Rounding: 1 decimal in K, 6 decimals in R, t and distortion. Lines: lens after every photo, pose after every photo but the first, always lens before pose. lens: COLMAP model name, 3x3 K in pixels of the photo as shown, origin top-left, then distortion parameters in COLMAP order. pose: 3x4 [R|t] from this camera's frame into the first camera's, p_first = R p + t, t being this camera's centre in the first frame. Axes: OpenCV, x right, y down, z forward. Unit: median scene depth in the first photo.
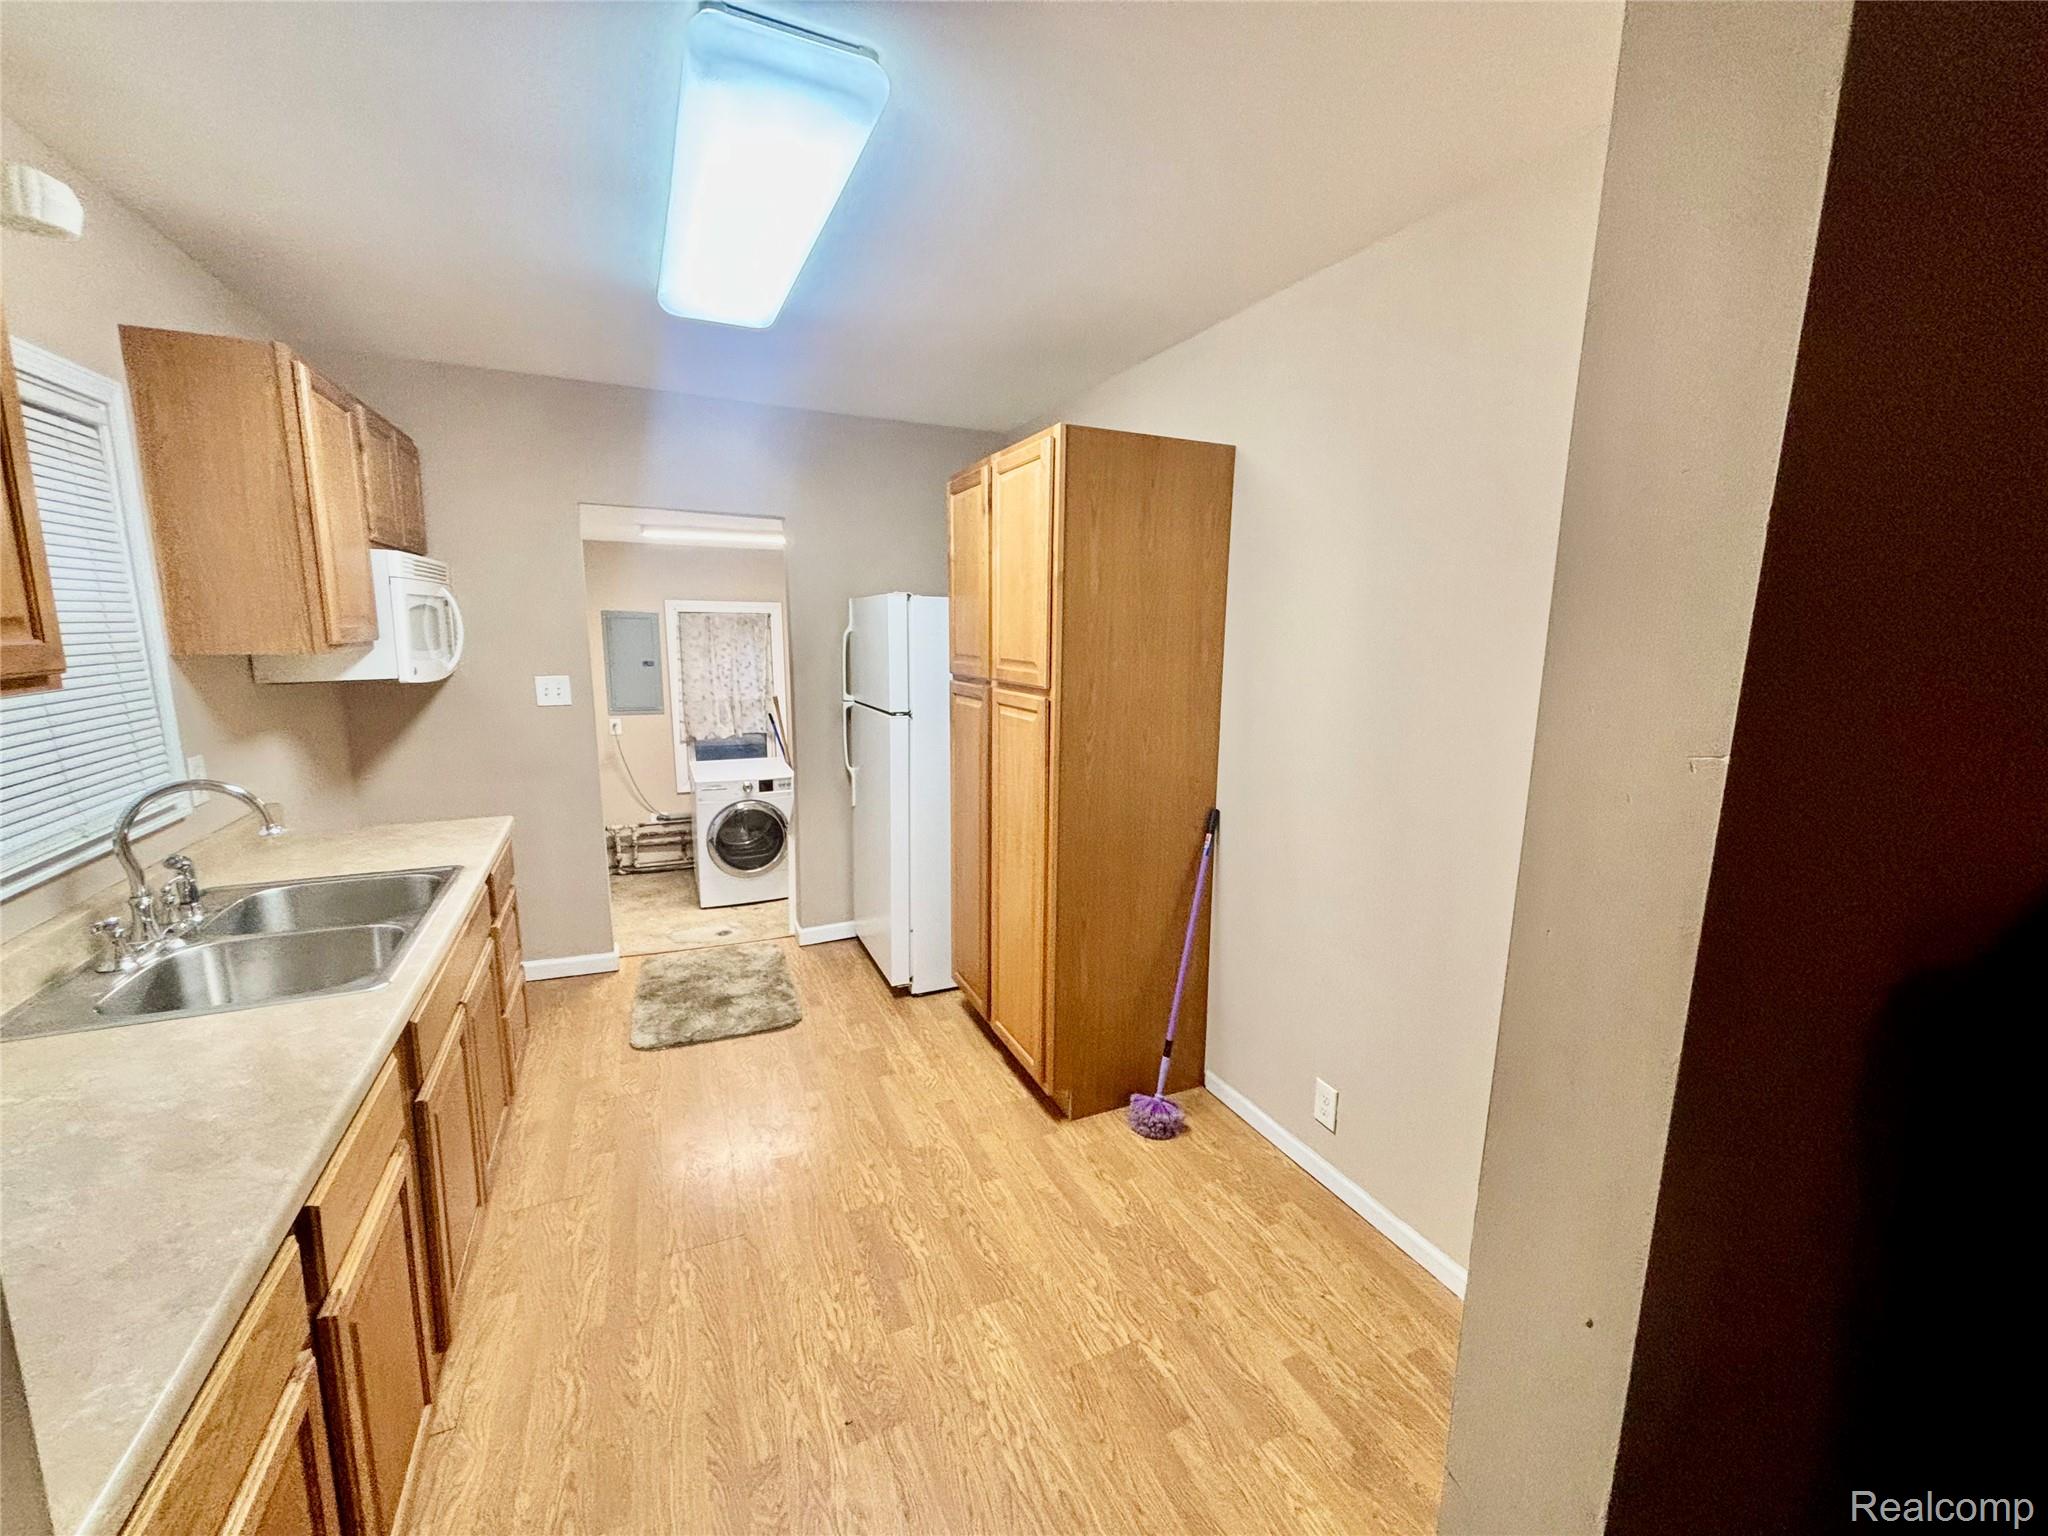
lens RADIAL K [[824.7, 0, 1026.9], [0, 824.7, 761.5], [0, 0, 1]] dist [-0.000300, -0.000059]
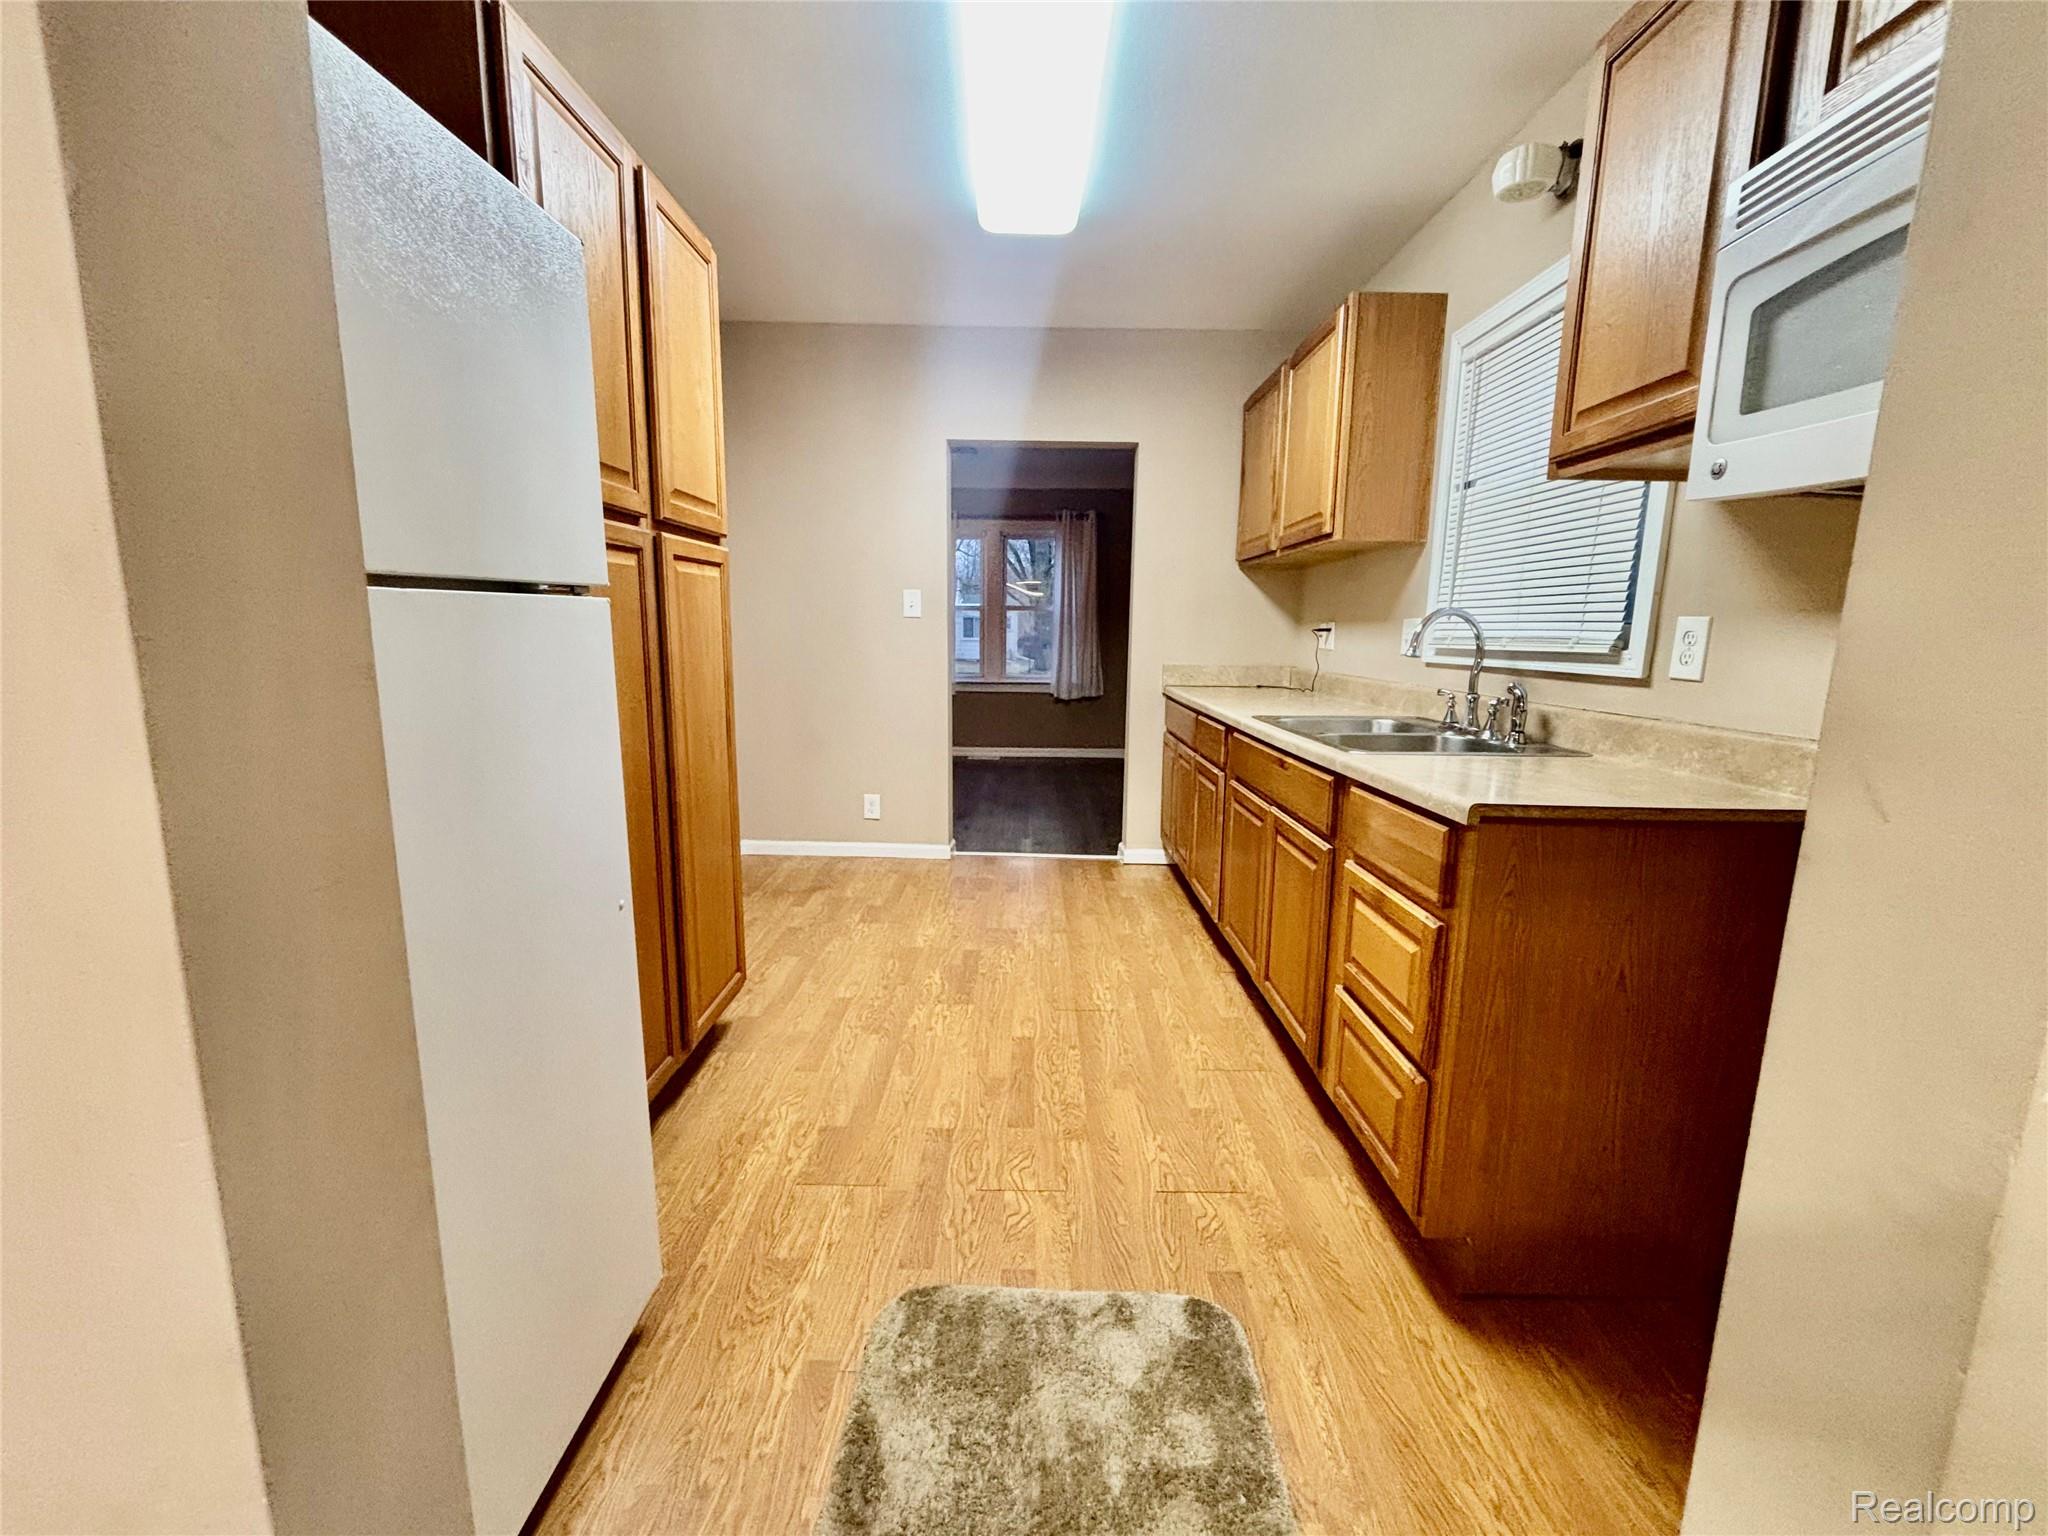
lens RADIAL K [[832.4, 0, 1020.3], [0, 832.4, 769.0], [0, 0, 1]] dist [0.000118, -0.000132]
pose [[-0.905270, -0.096649, 0.413698, -0.680947], [0.045758, 0.945932, 0.321121, -0.128008], [-0.422366, 0.309631, -0.851901, 1.734819]]
